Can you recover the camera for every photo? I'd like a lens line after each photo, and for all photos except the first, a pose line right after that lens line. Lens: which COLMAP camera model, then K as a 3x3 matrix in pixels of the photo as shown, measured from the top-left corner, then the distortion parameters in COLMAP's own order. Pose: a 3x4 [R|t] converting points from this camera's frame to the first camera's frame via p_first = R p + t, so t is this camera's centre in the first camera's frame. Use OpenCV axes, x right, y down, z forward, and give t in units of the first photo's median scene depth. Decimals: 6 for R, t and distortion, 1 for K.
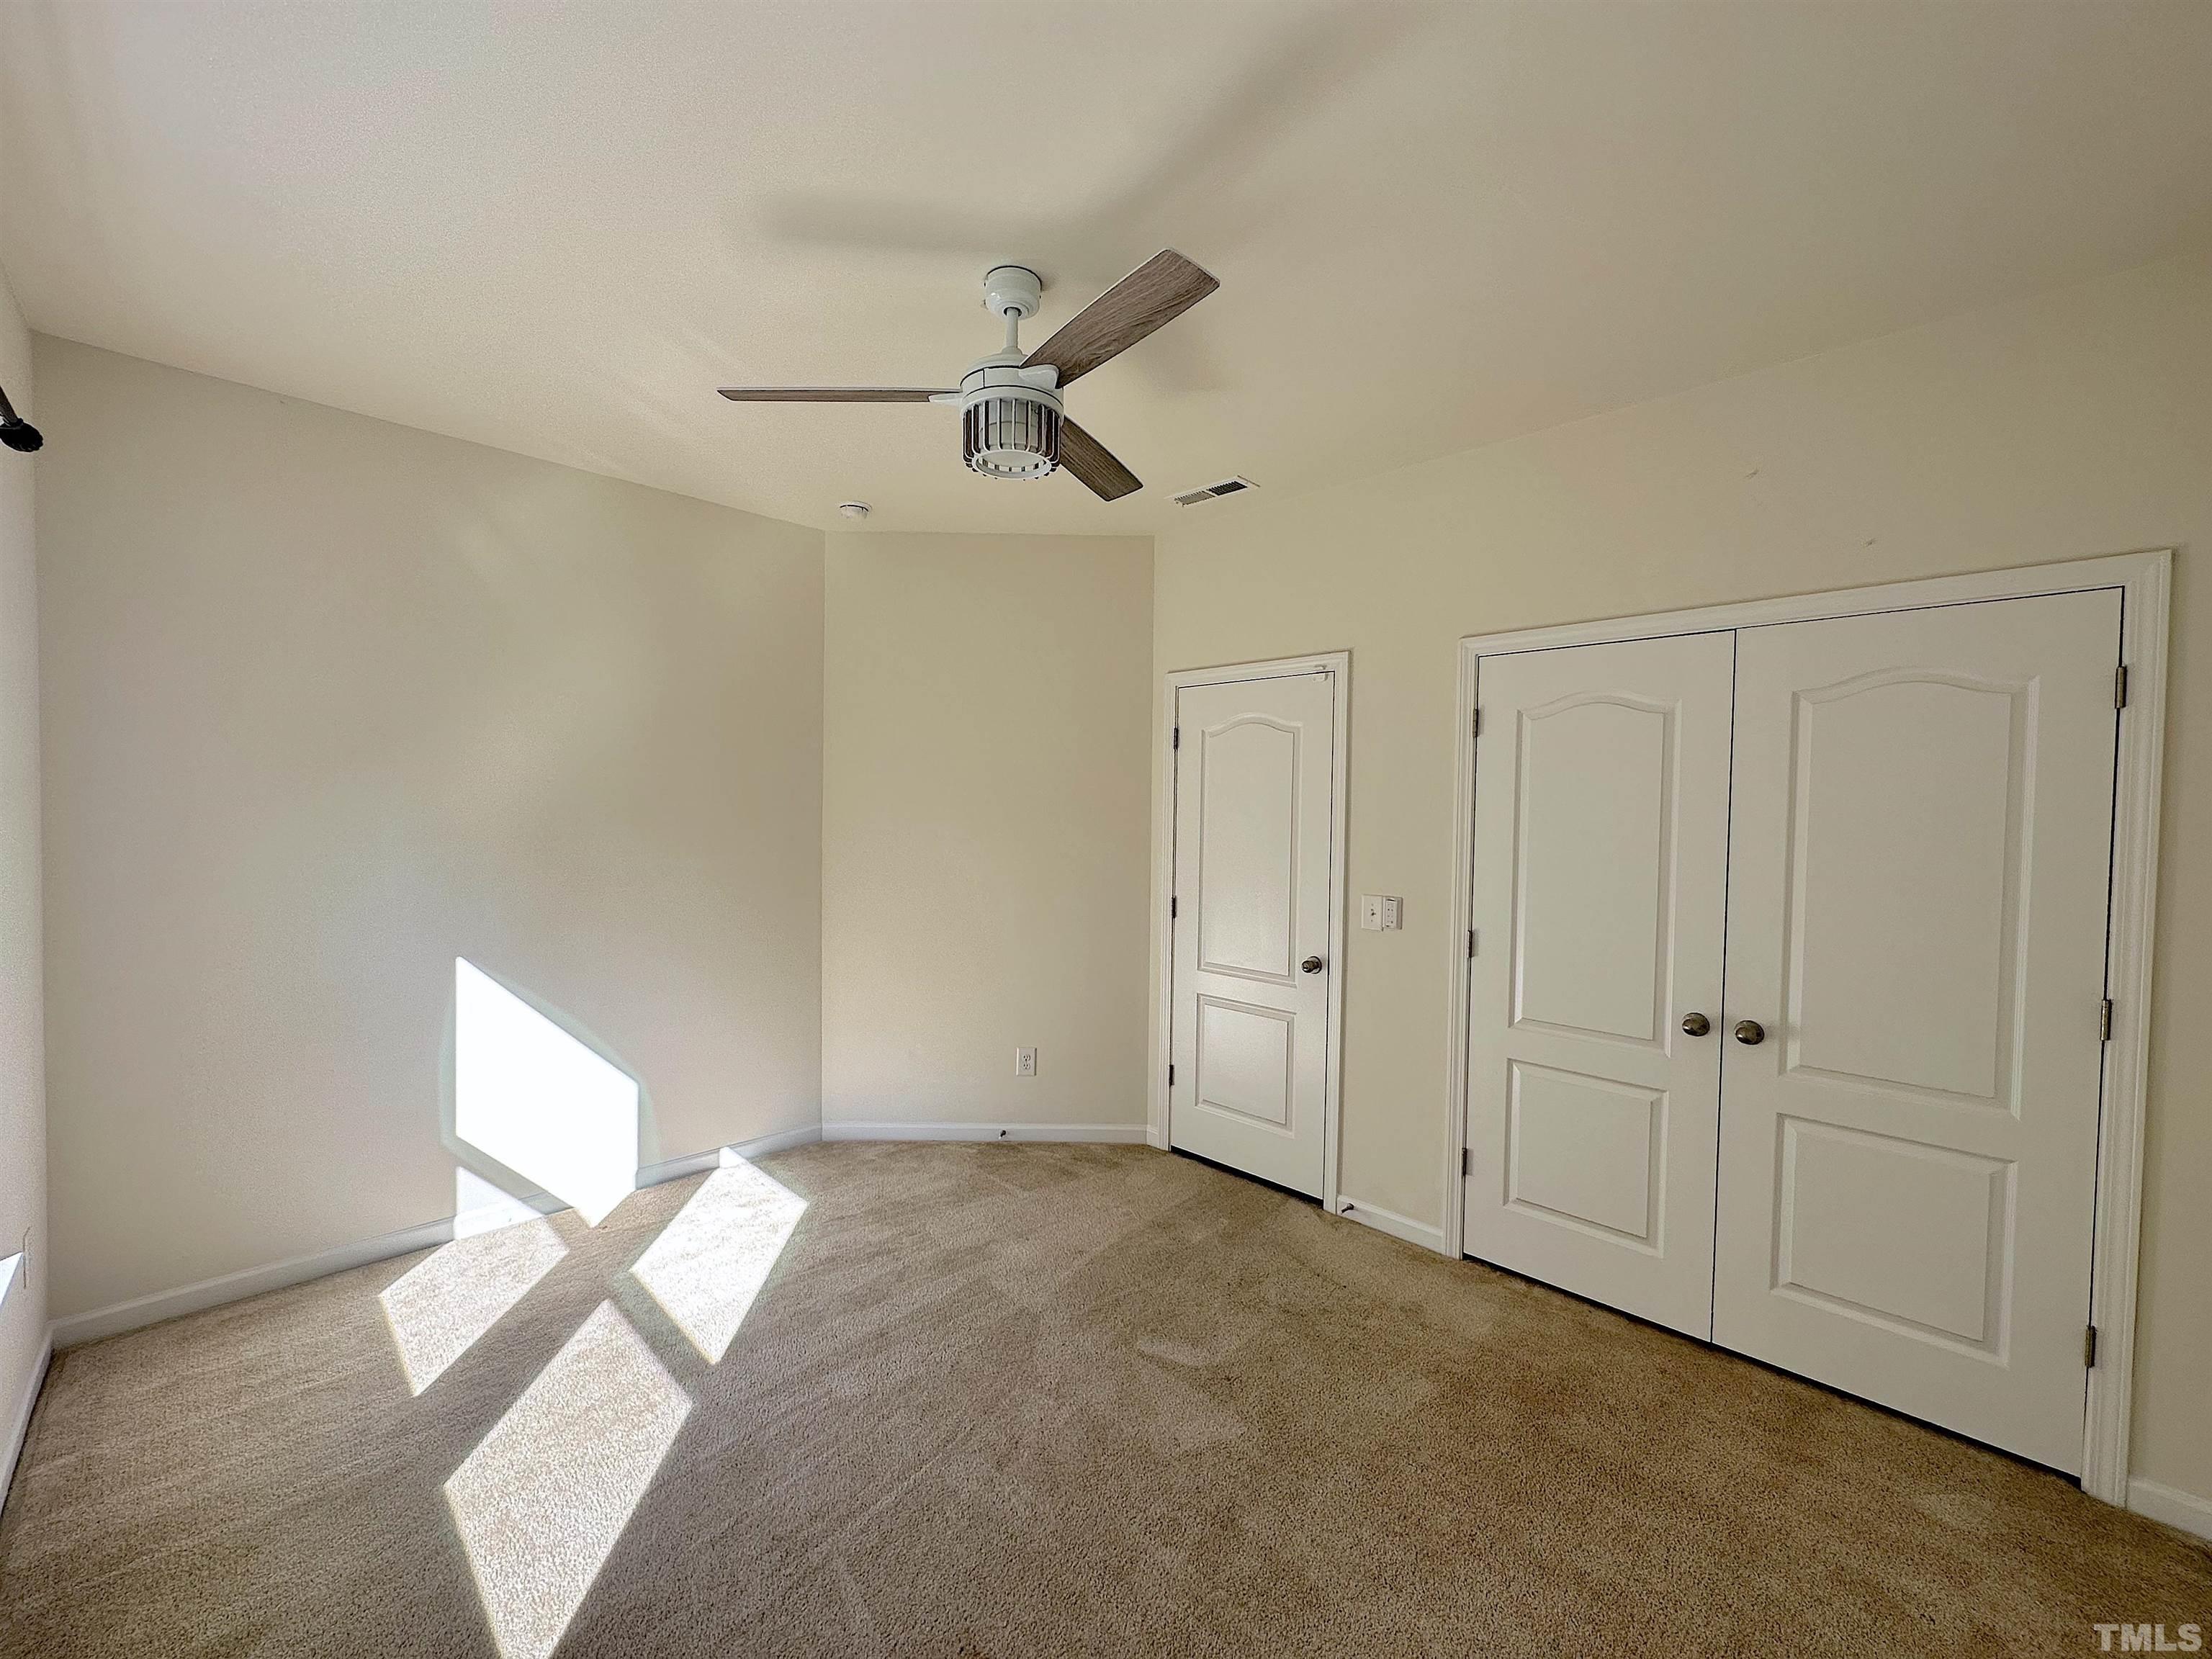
lens RADIAL K [[889.4, 0, 1103.8], [0, 889.4, 825.8], [0, 0, 1]] dist [-0.000975, 0.000308]
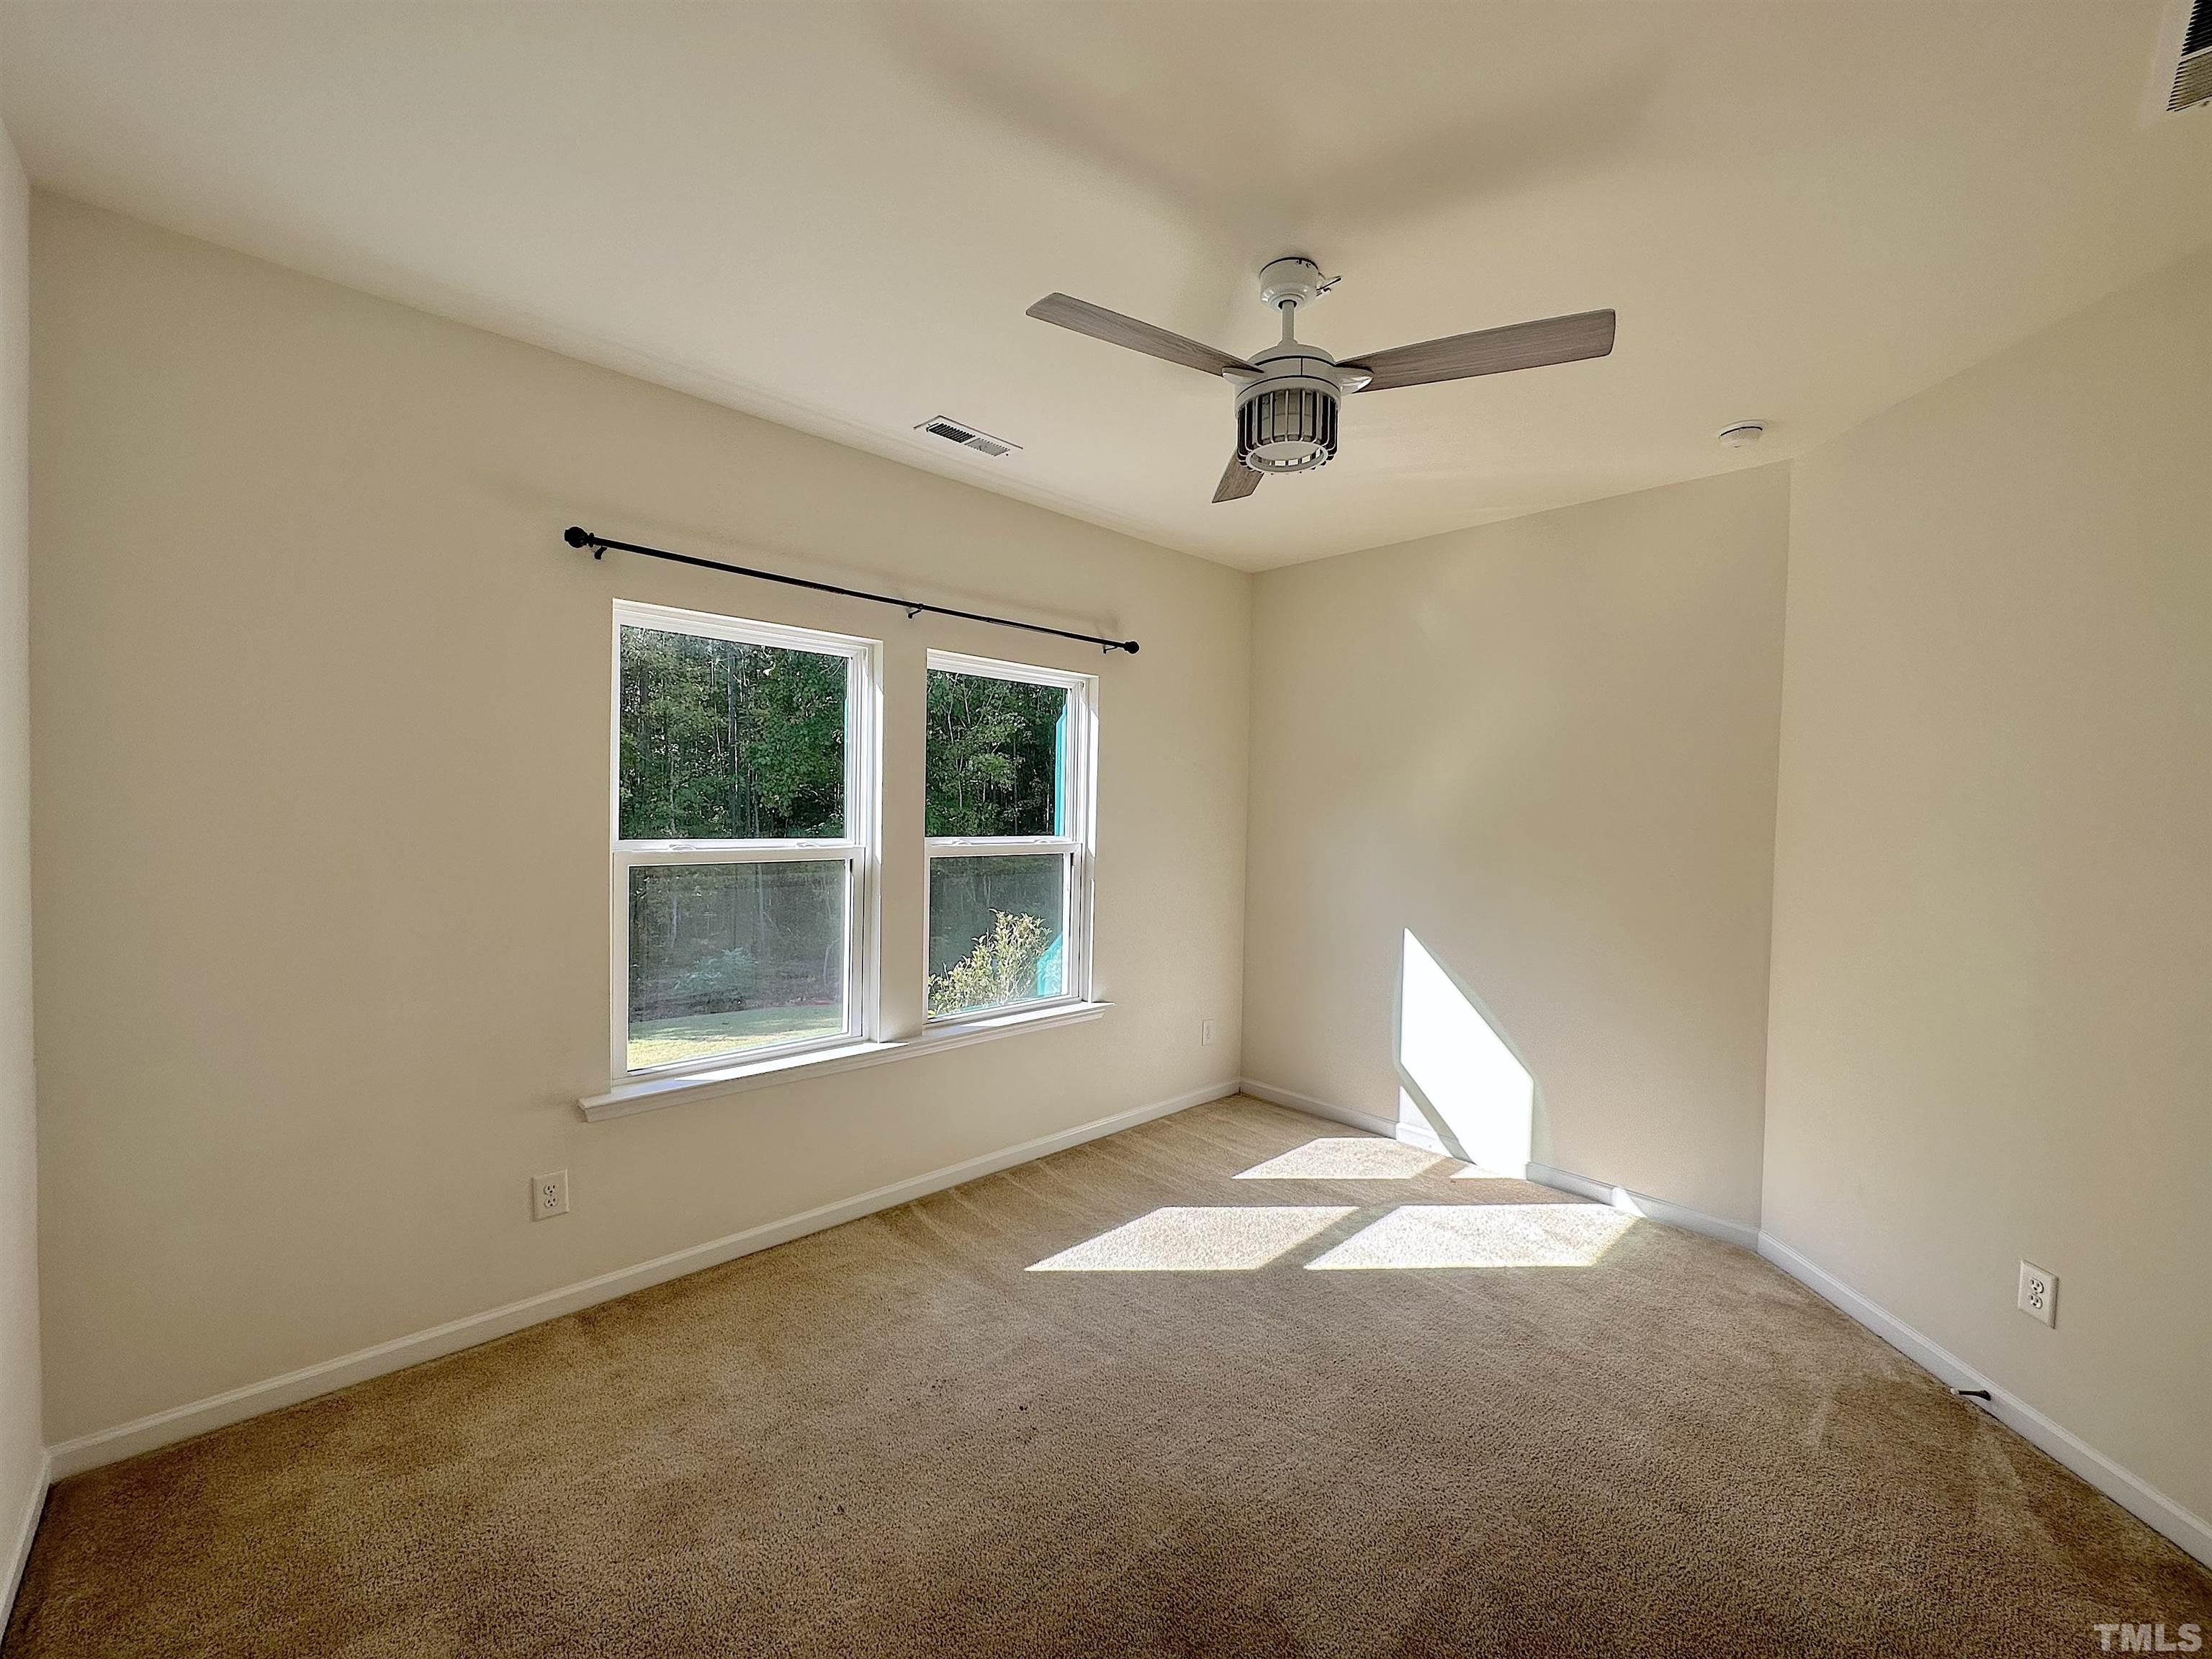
lens RADIAL K [[889.4, 0, 1103.8], [0, 889.4, 825.8], [0, 0, 1]] dist [-0.000975, 0.000308]
pose [[-0.037644, 0.000804, -0.999291, 0.603593], [-0.041316, 0.999143, 0.002360, 0.010283], [0.998437, 0.041376, -0.037579, 0.580211]]
